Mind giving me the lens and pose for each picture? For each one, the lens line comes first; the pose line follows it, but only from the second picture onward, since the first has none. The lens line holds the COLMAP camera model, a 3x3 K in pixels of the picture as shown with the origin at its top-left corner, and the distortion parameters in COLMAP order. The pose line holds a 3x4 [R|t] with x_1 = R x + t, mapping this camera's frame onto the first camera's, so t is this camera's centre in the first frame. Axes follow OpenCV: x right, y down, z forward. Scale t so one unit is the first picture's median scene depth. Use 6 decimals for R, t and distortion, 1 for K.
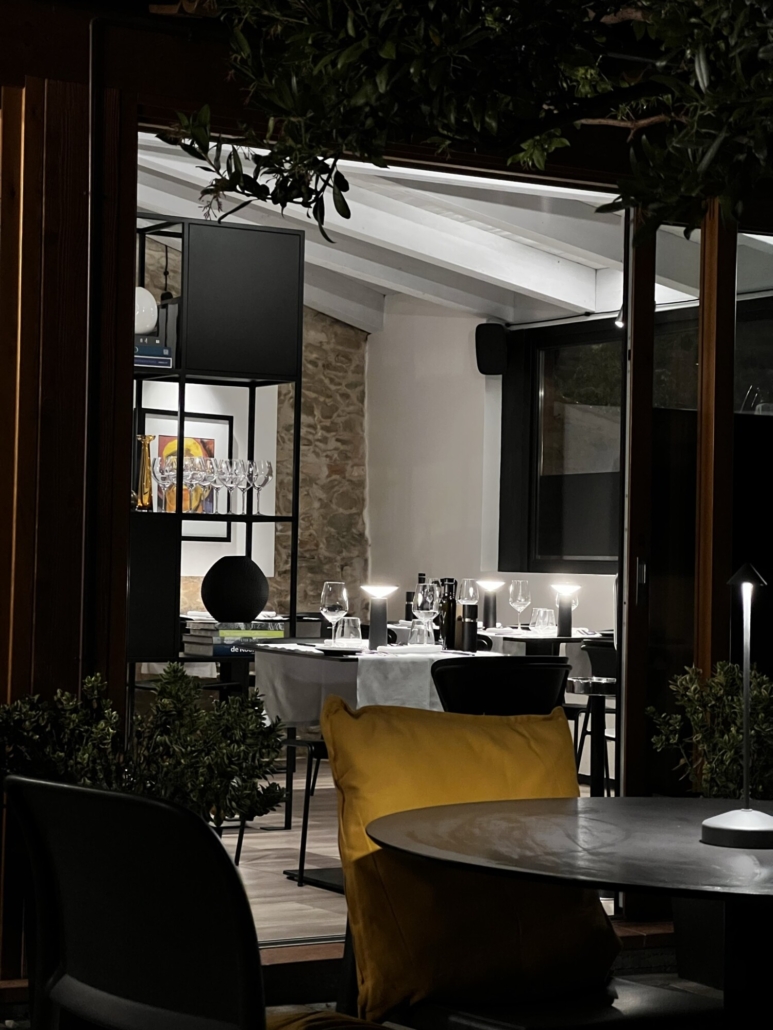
lens RADIAL K [[2313.9, 0, 386.7], [0, 2313.9, 513.5], [0, 0, 1]] dist [0.204397, 0.000000]
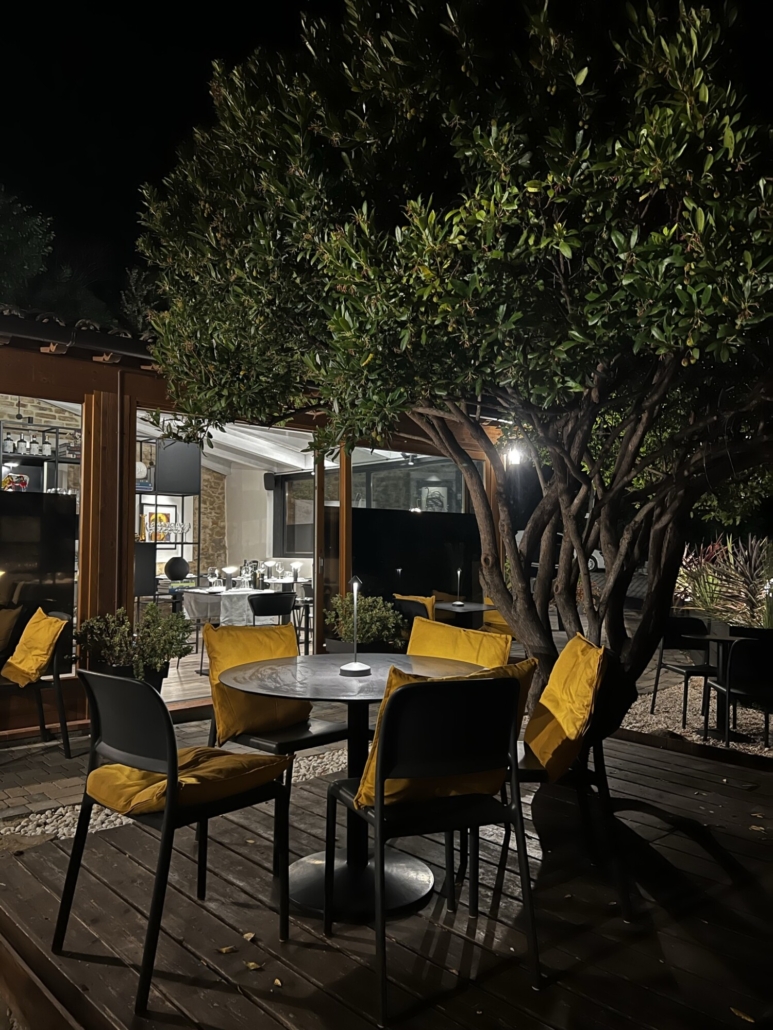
lens RADIAL K [[780.4, 0, 391.7], [0, 780.4, 517.0], [0, 0, 1]] dist [0.060036, -0.028760]
pose [[0.980458, -0.009826, 0.196481, 0.003389], [0.013310, 0.999777, -0.016421, -0.010098], [-0.196275, 0.018716, 0.980370, 0.014623]]
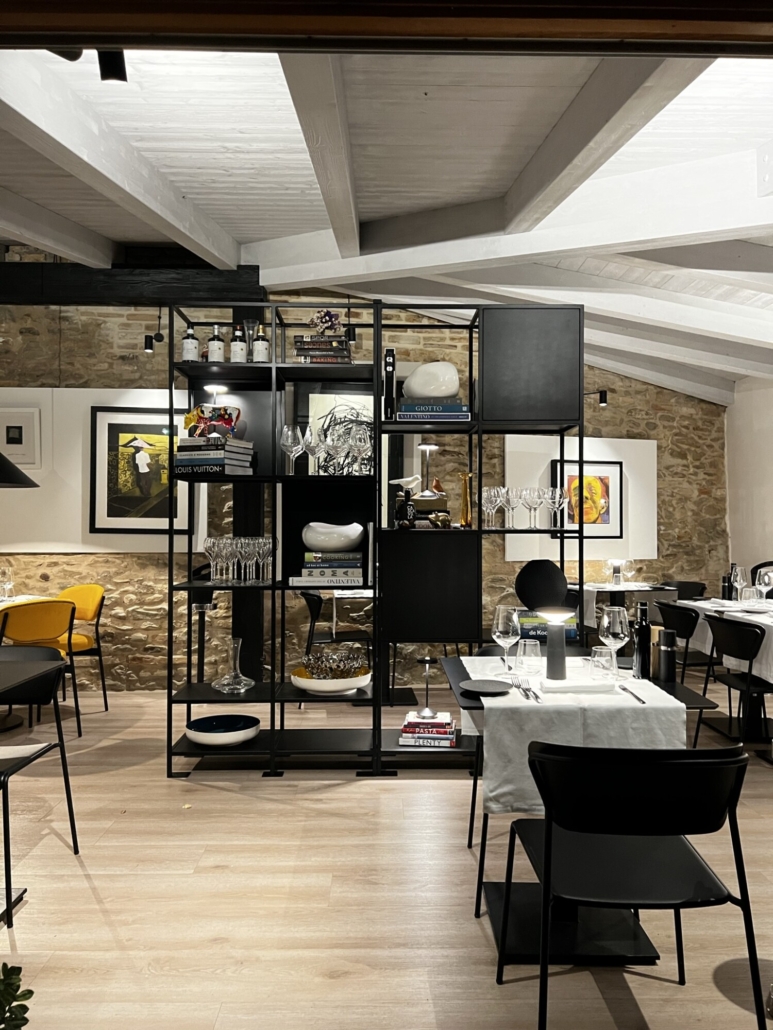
lens RADIAL K [[780.4, 0, 393.0], [0, 780.4, 519.5], [0, 0, 1]] dist [0.060036, -0.028760]
pose [[0.871474, -0.023671, -0.489870, 0.076587], [0.026925, 0.999637, -0.000406, -0.006543], [0.489702, -0.012836, 0.871795, 0.534362]]
